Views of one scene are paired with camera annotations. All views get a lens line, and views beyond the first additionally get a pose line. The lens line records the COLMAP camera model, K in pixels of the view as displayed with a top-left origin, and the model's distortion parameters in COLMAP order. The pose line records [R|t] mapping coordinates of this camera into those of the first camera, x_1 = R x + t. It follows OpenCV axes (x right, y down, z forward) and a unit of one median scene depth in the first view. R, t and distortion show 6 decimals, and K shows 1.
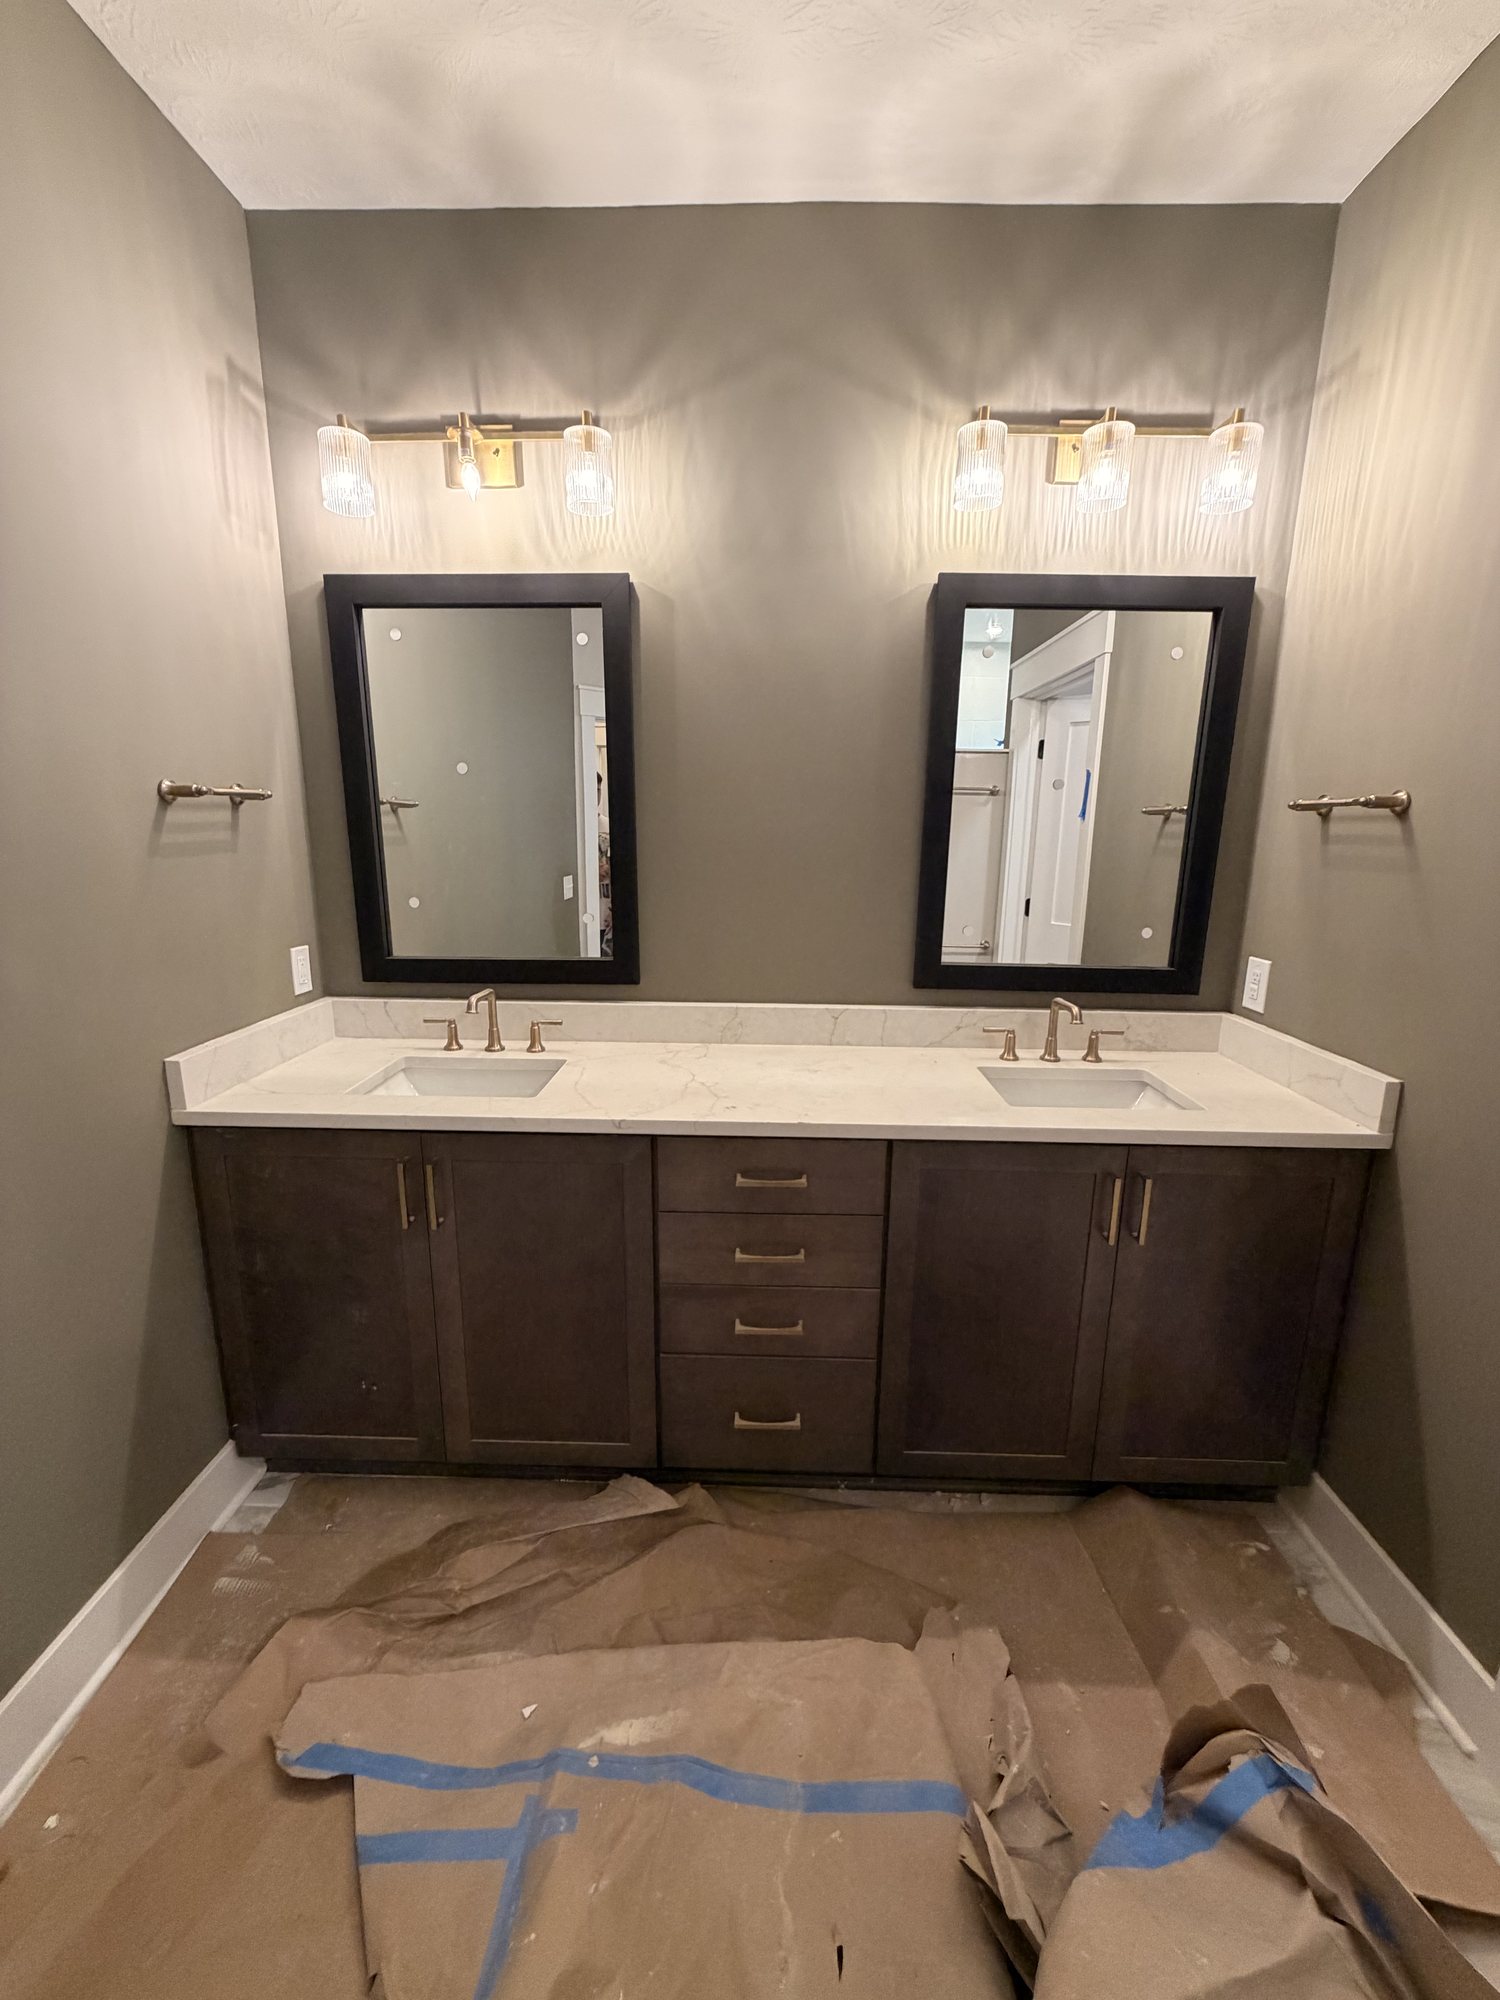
lens RADIAL K [[810.2, 0, 742.0], [0, 810.2, 1000.1], [0, 0, 1]] dist [0.000145, -0.000031]
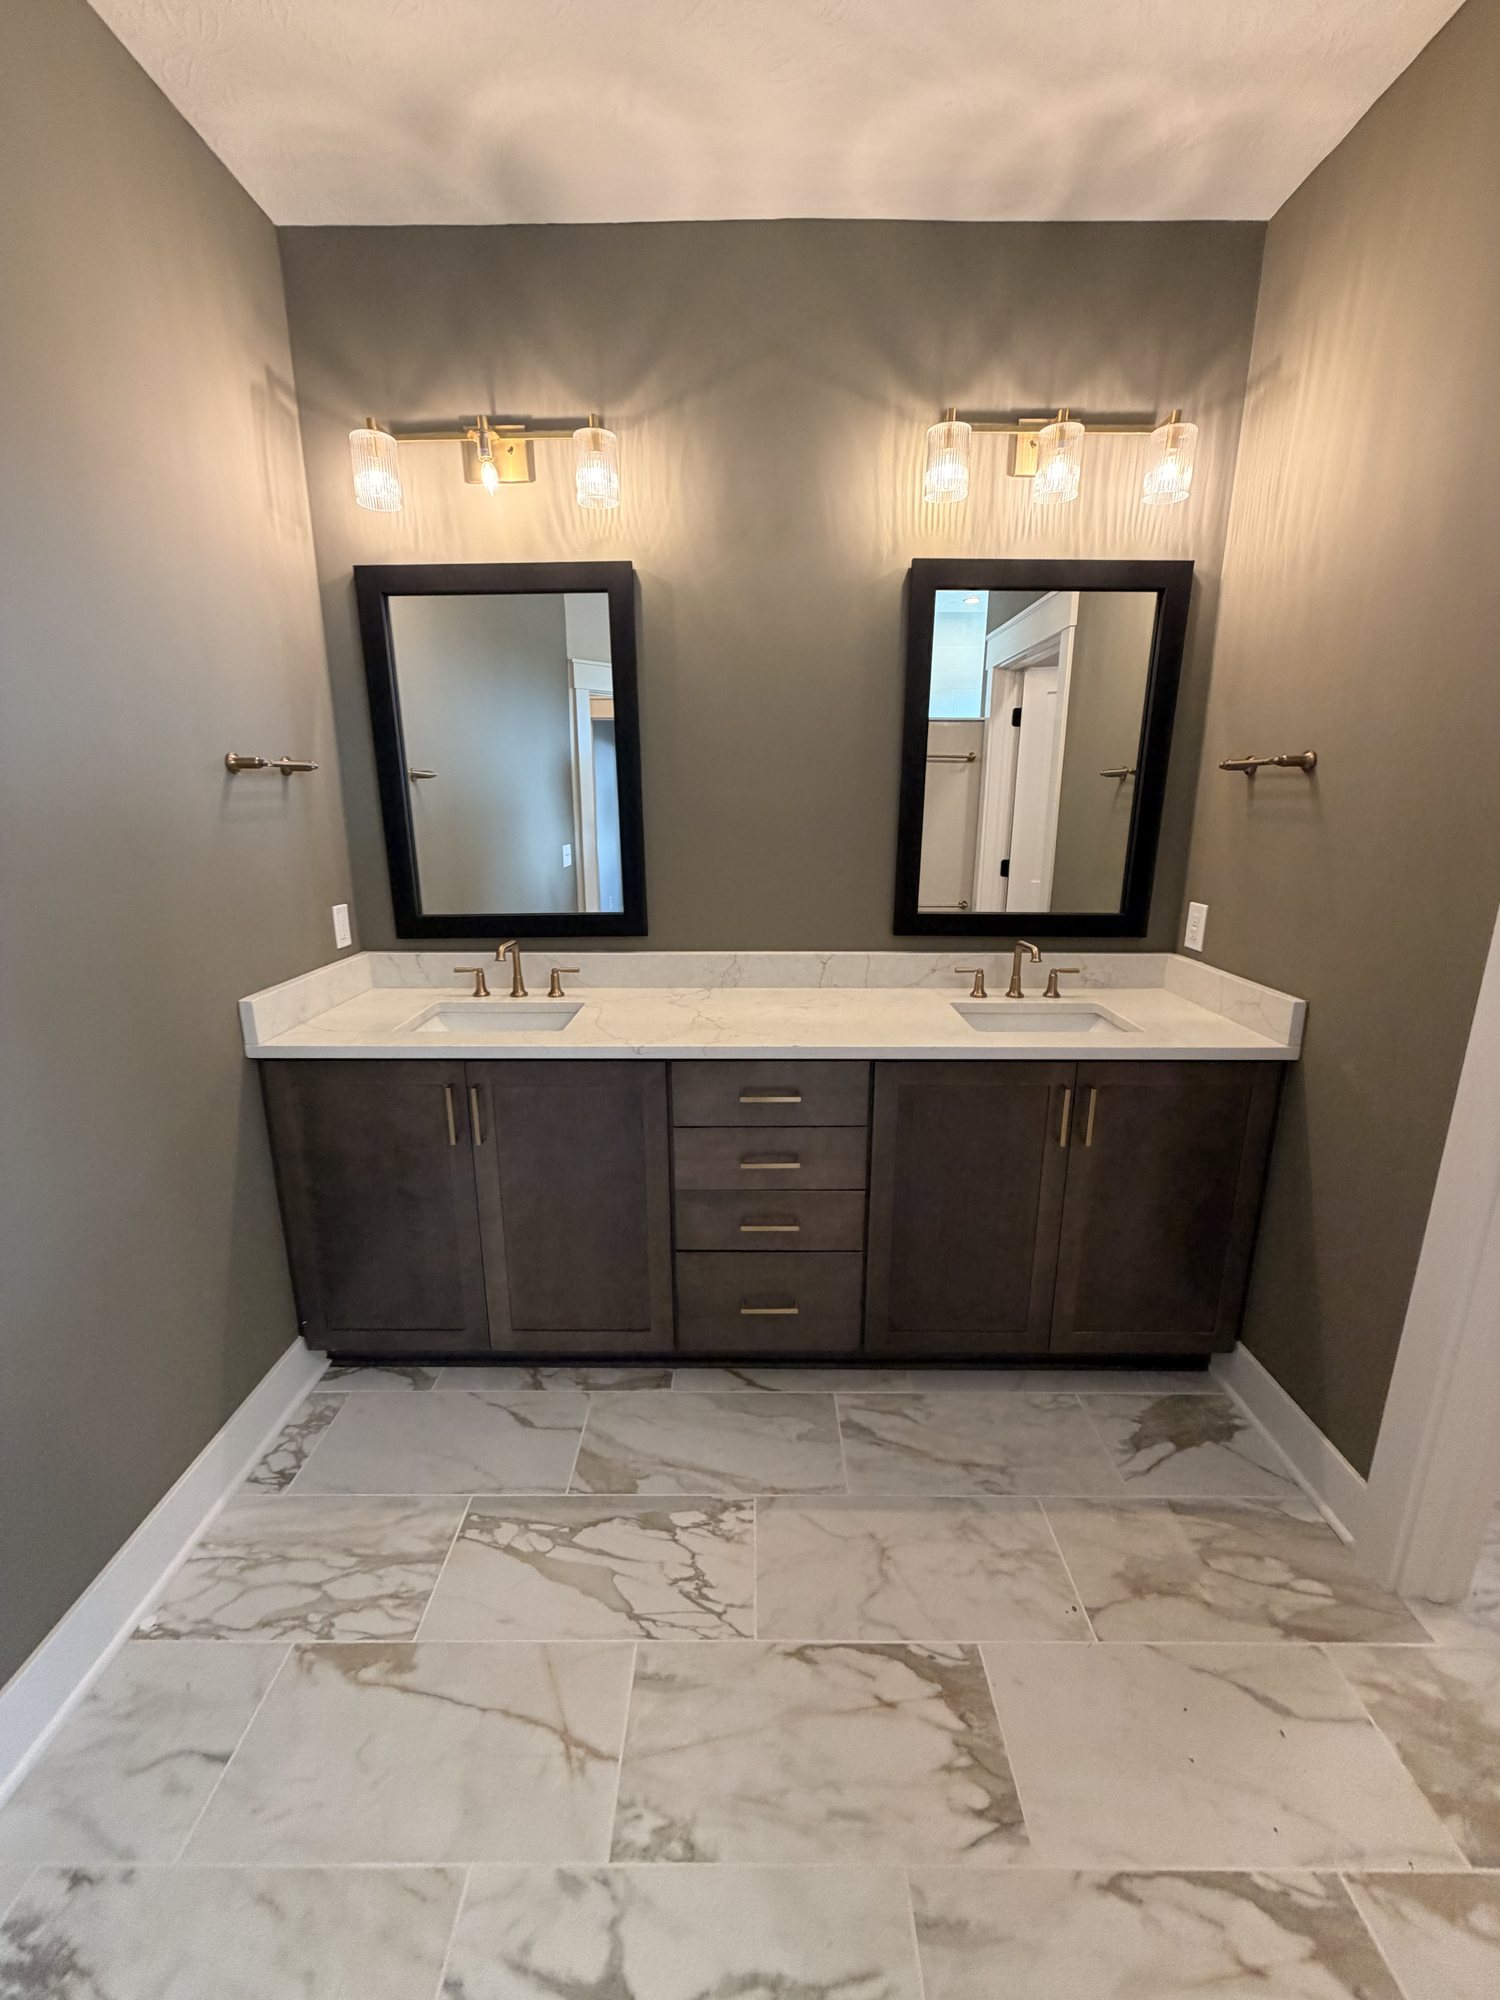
lens RADIAL K [[810.2, 0, 742.0], [0, 810.2, 1000.1], [0, 0, 1]] dist [0.000145, -0.000031]
pose [[0.999775, -0.015477, 0.014533, -0.016726], [0.014991, 0.999344, 0.032976, 0.039486], [-0.015034, -0.032751, 0.999350, -0.132025]]
